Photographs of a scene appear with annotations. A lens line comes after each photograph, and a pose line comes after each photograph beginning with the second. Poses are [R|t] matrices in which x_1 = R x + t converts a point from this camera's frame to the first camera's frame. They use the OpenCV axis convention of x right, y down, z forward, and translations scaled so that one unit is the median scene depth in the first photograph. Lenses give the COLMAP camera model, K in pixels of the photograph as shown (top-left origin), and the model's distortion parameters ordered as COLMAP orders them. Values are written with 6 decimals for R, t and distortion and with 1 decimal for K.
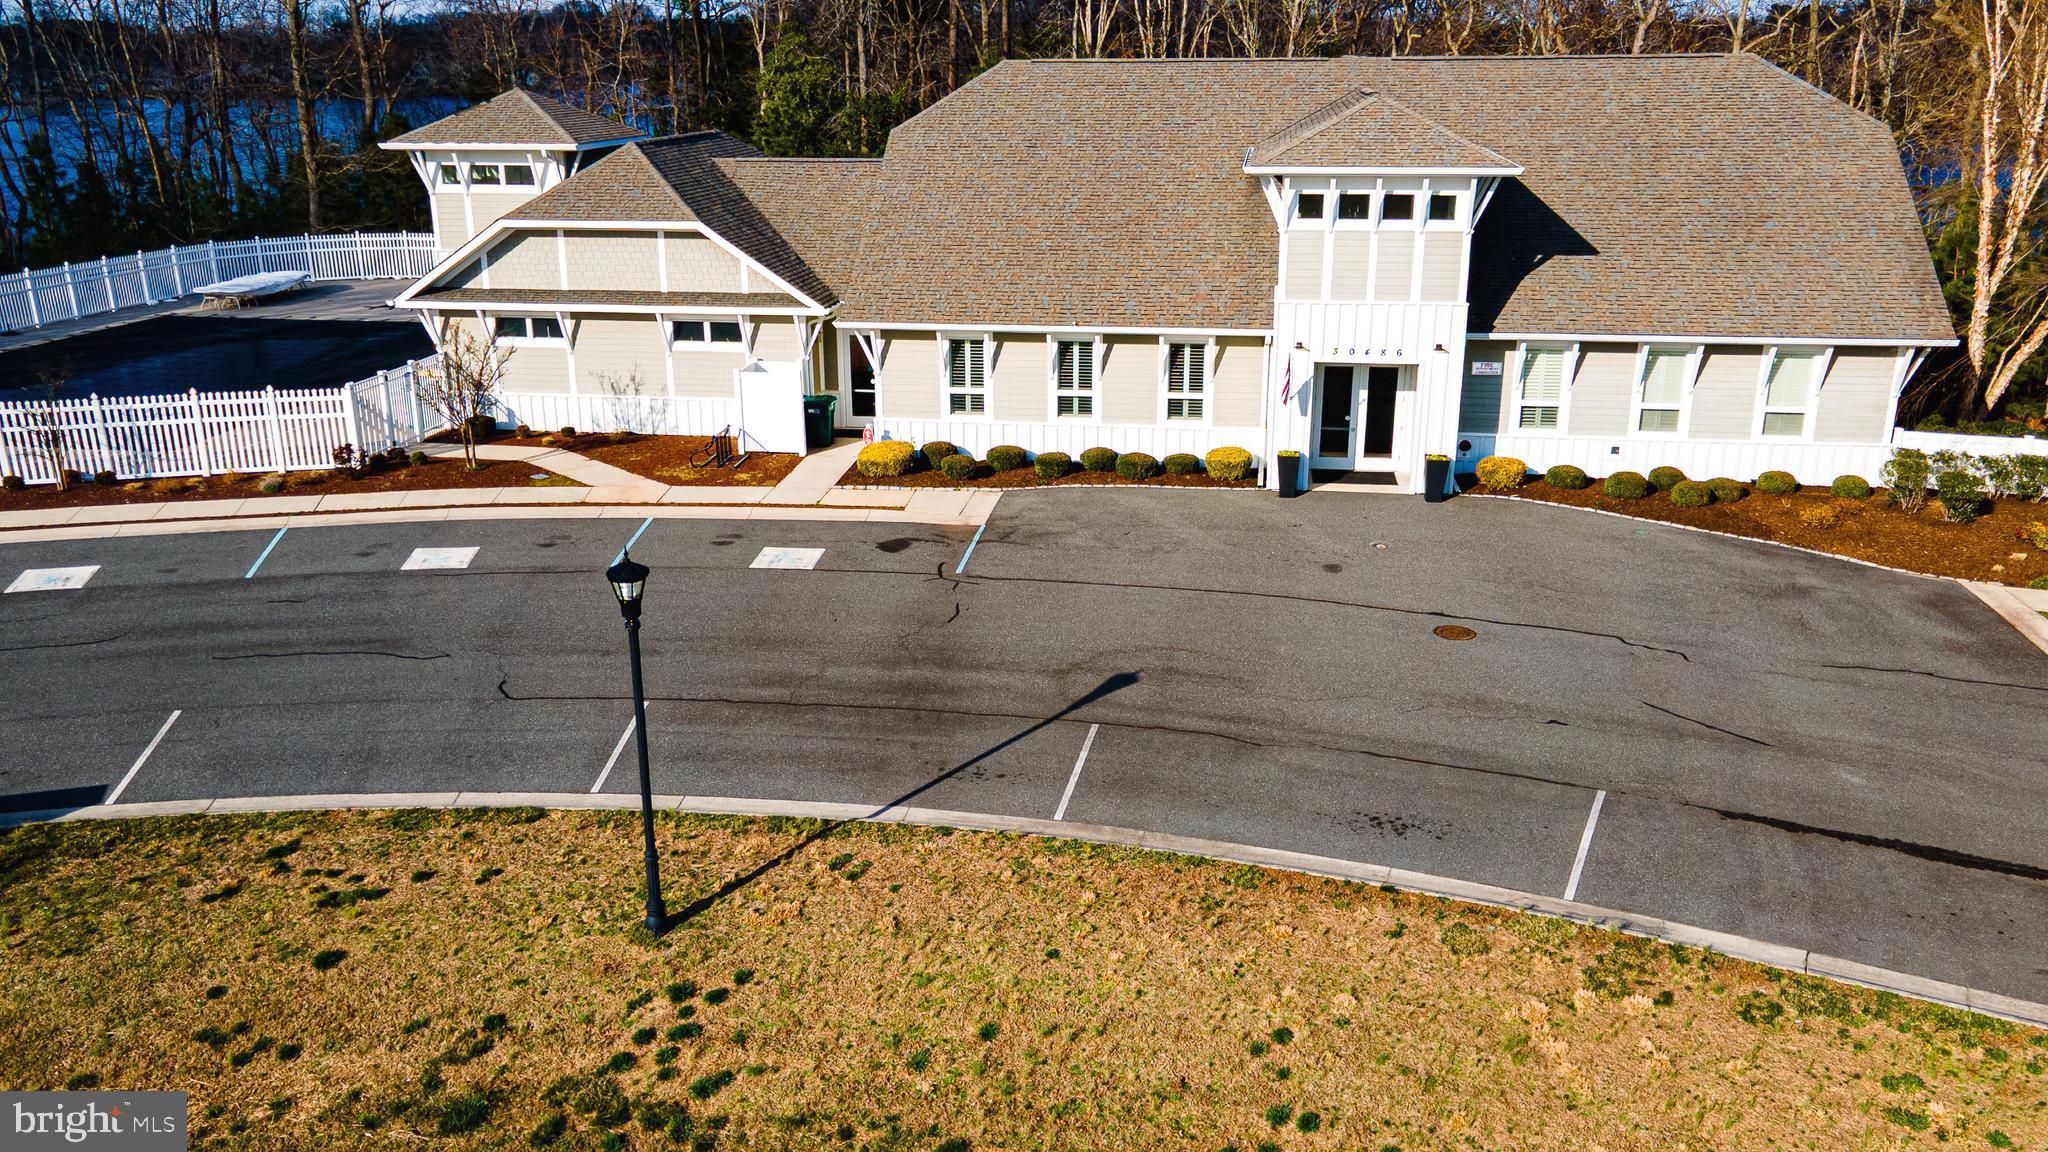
lens RADIAL K [[1595.2, 0, 1024.0], [0, 1595.2, 576.0], [0, 0, 1]] dist [0.026939, 0.007584]
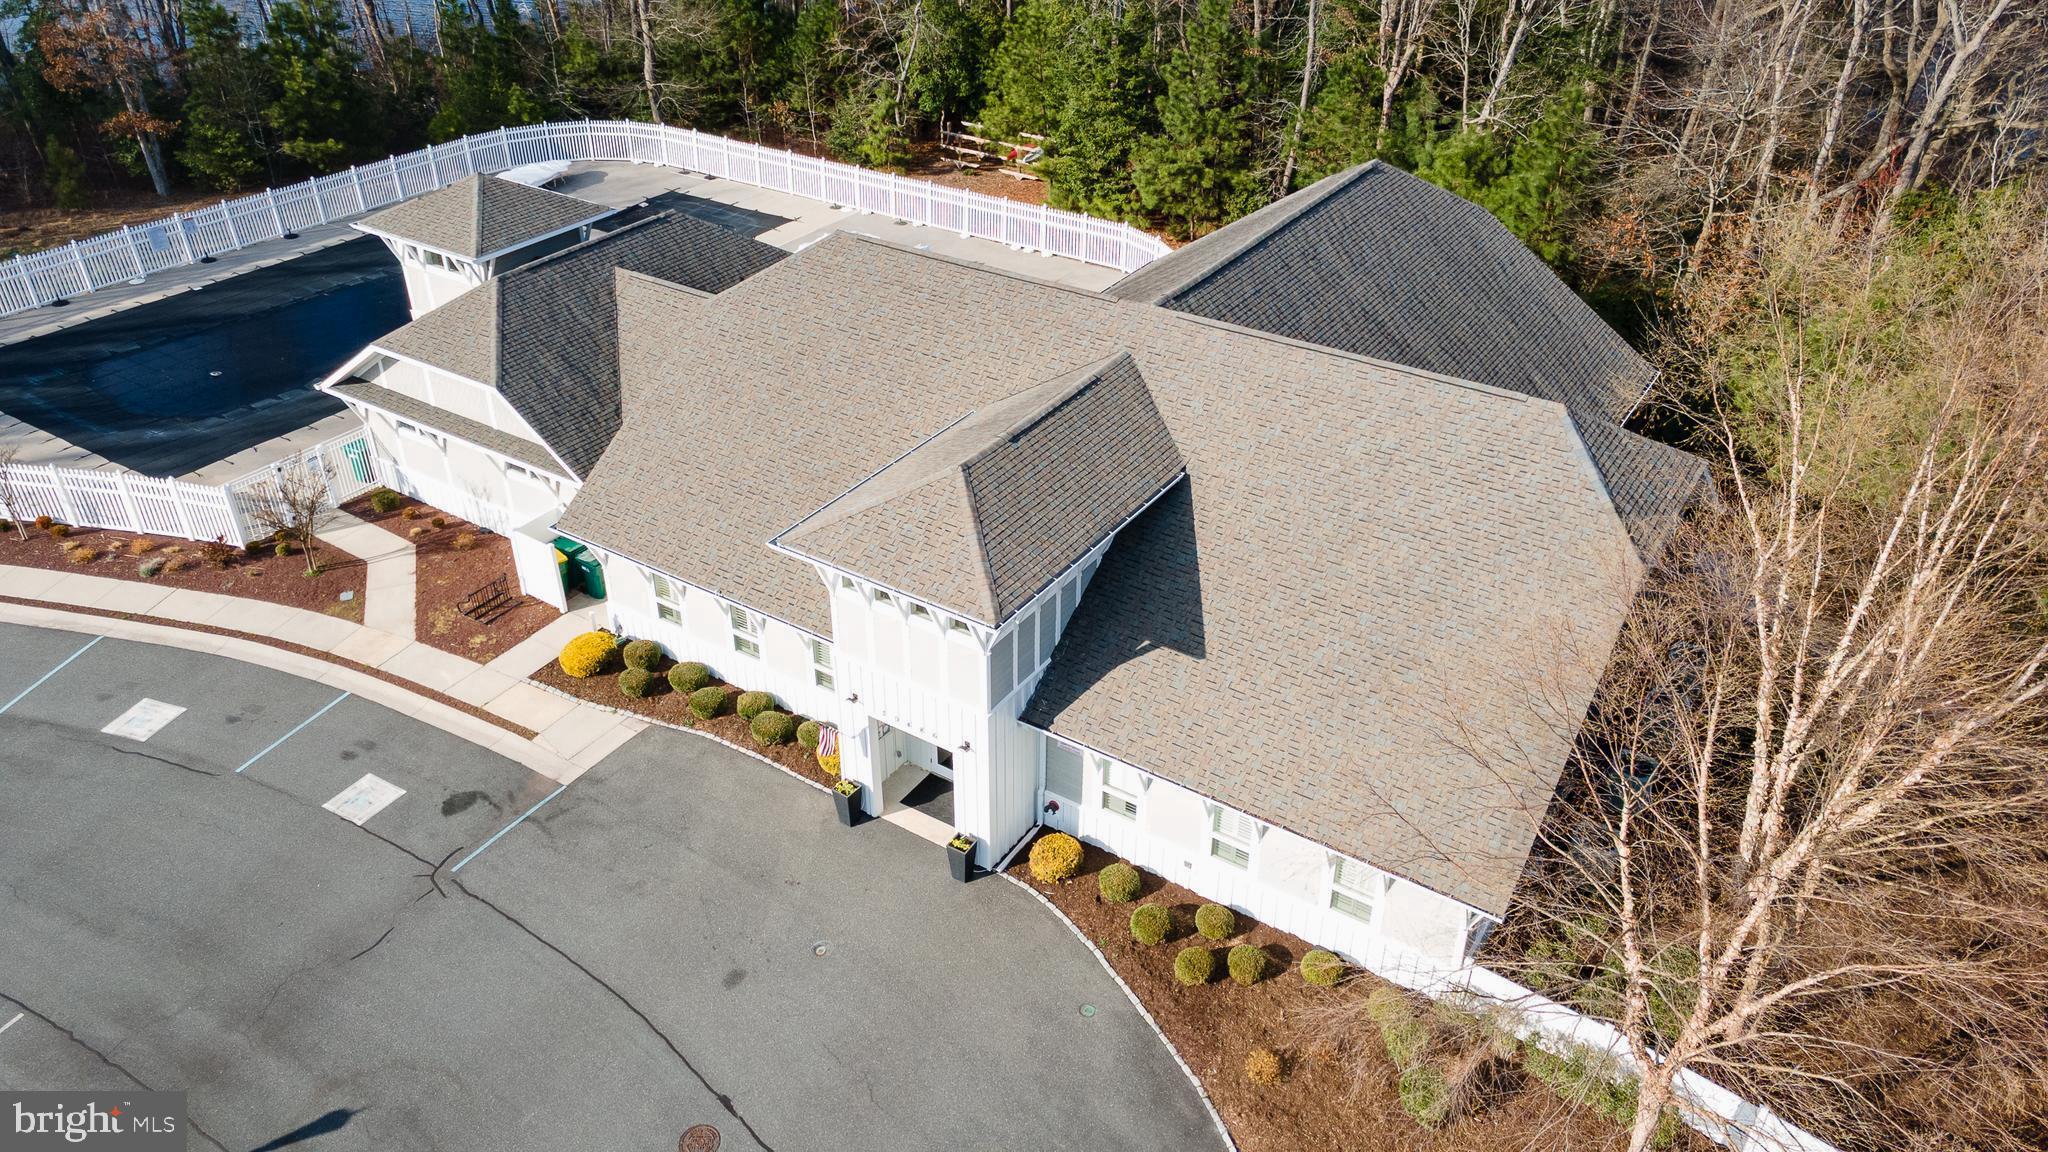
lens RADIAL K [[1469.0, 0, 1014.2], [0, 1469.0, 563.3], [0, 0, 1]] dist [0.053415, 0.008479]
pose [[0.908507, 0.226924, -0.350884, 0.539975], [-0.134648, 0.953888, 0.268268, -0.461397], [0.395581, -0.196477, 0.897169, 0.234658]]
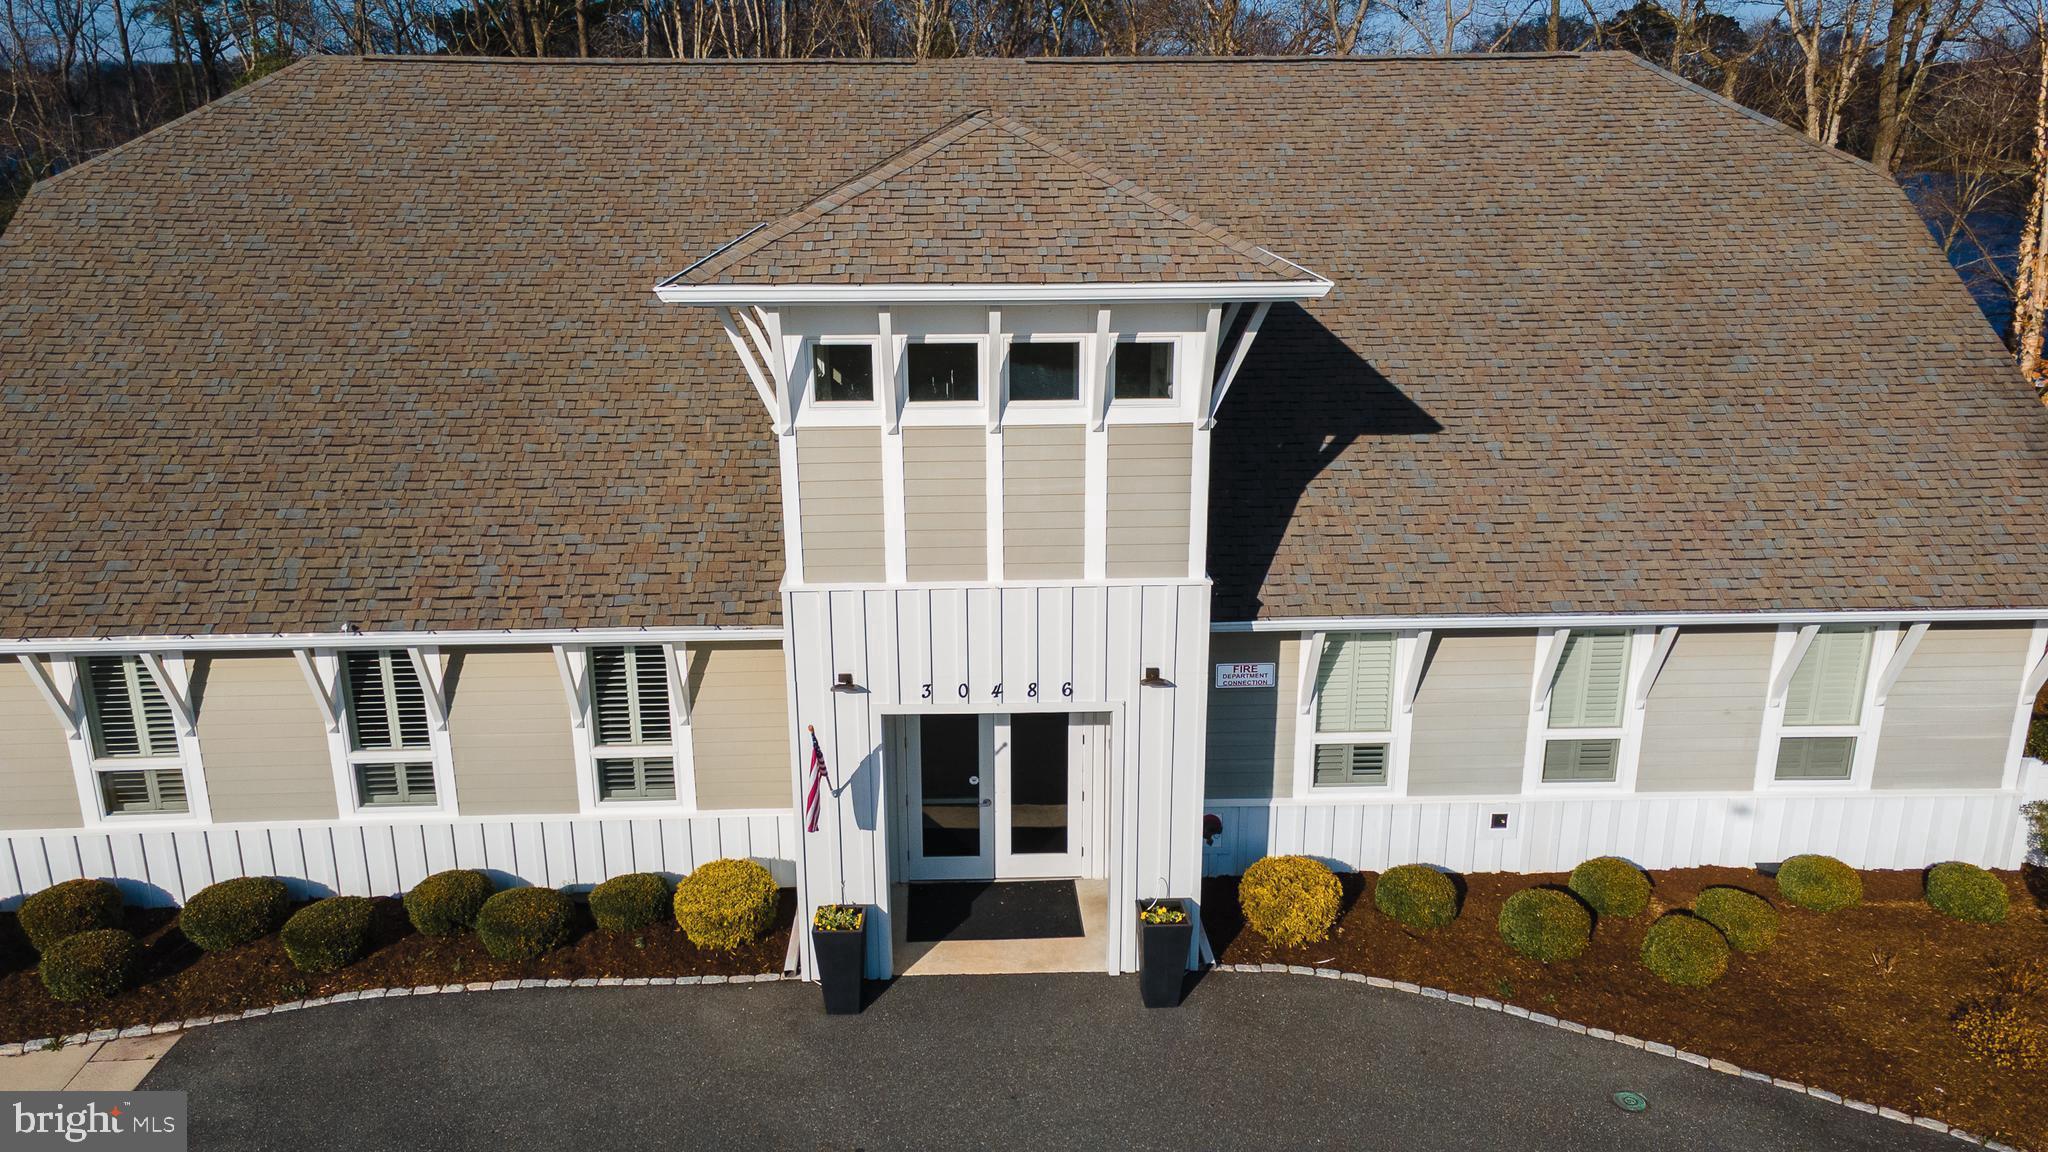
lens RADIAL K [[1469.0, 0, 1014.2], [0, 1469.0, 563.3], [0, 0, 1]] dist [0.053415, 0.008479]
pose [[0.982366, -0.055044, 0.178682, 0.142621], [0.058353, 0.998207, -0.013312, -0.162572], [-0.177629, 0.023504, 0.983817, 0.573511]]
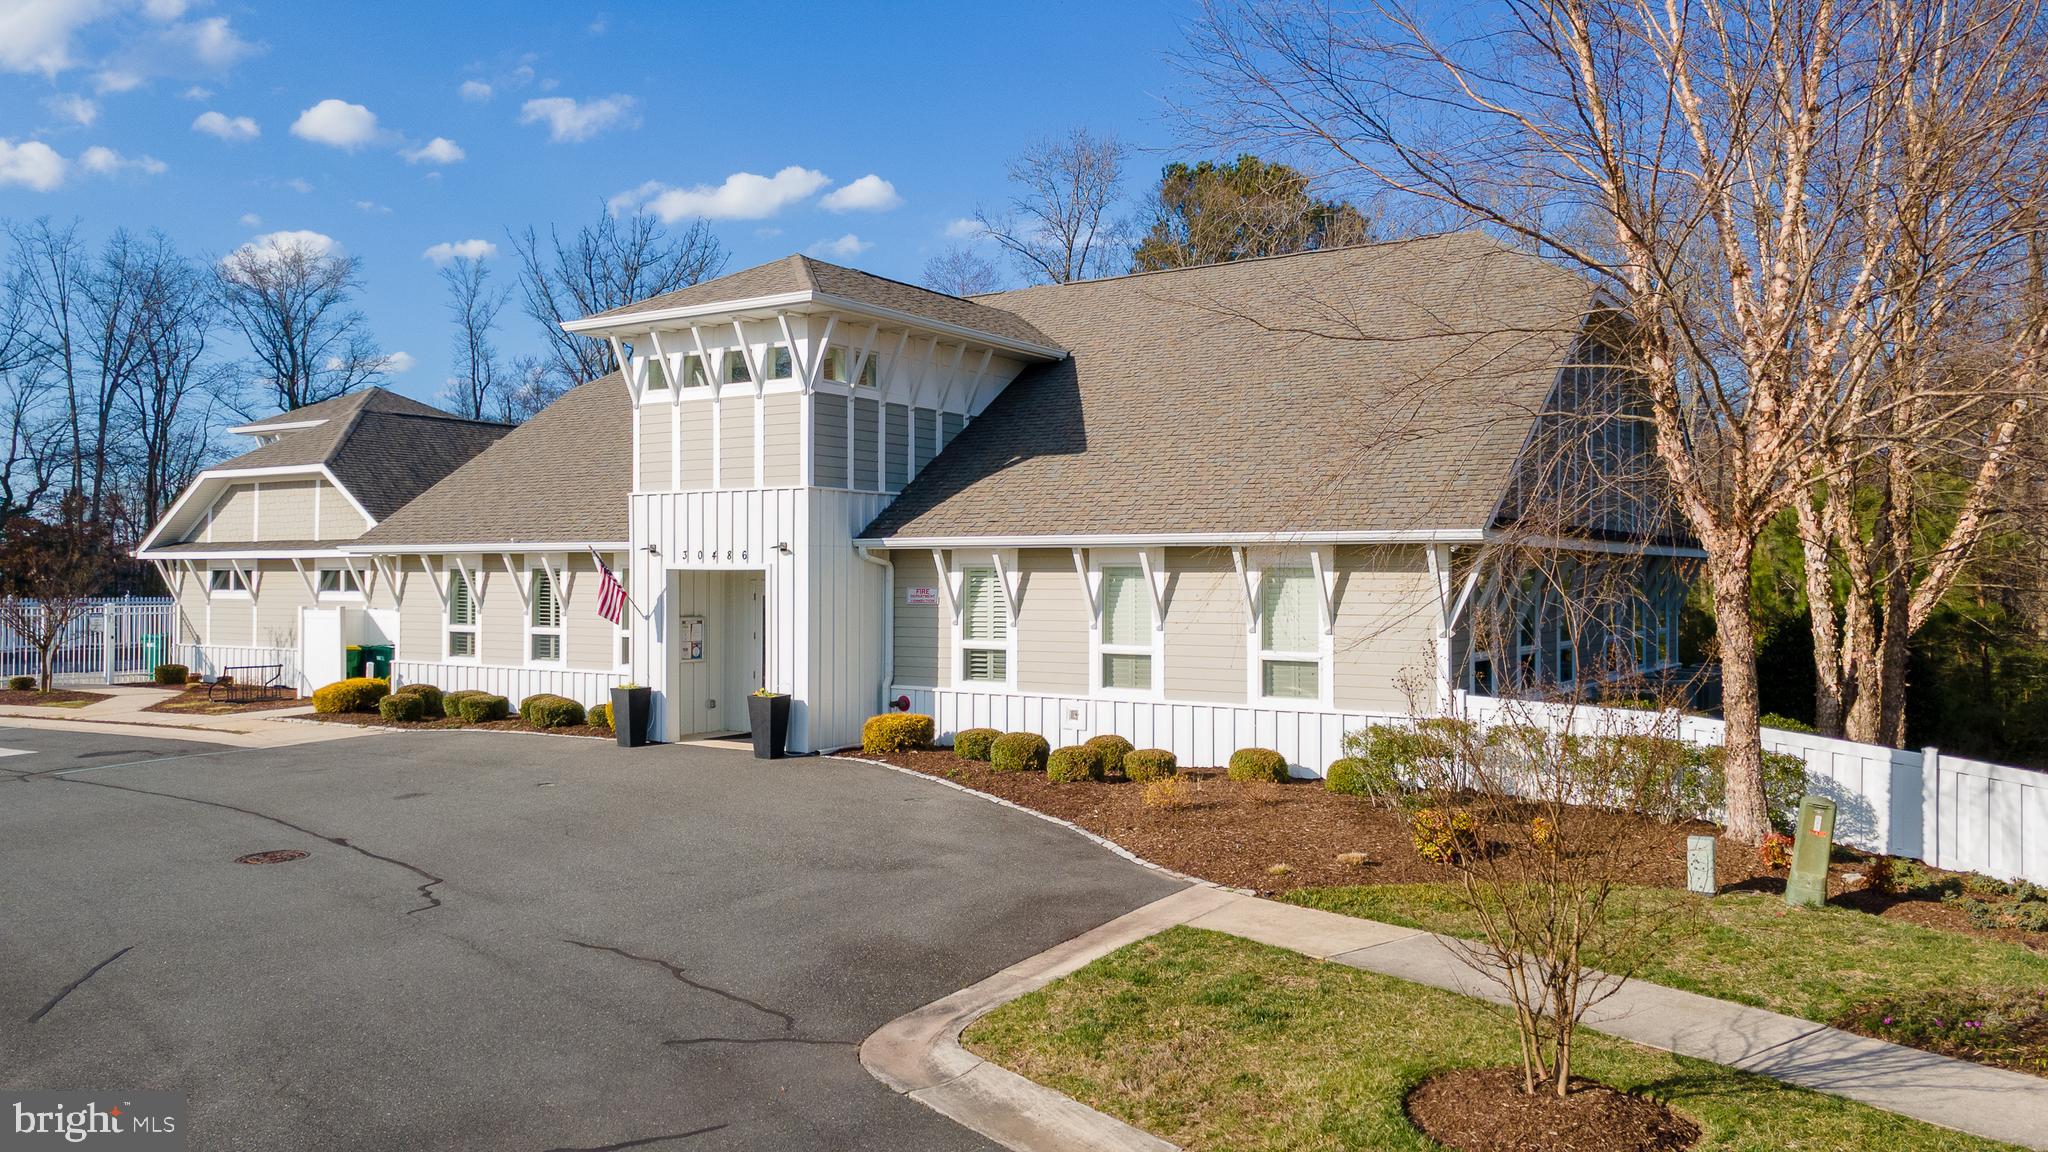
lens RADIAL K [[1469.0, 0, 1014.2], [0, 1469.0, 563.3], [0, 0, 1]] dist [0.053415, 0.008479]
pose [[0.910650, 0.004947, -0.413148, 0.605677], [-0.134979, 0.948627, -0.286158, 0.041906], [0.390508, 0.316356, 0.864536, 0.435502]]
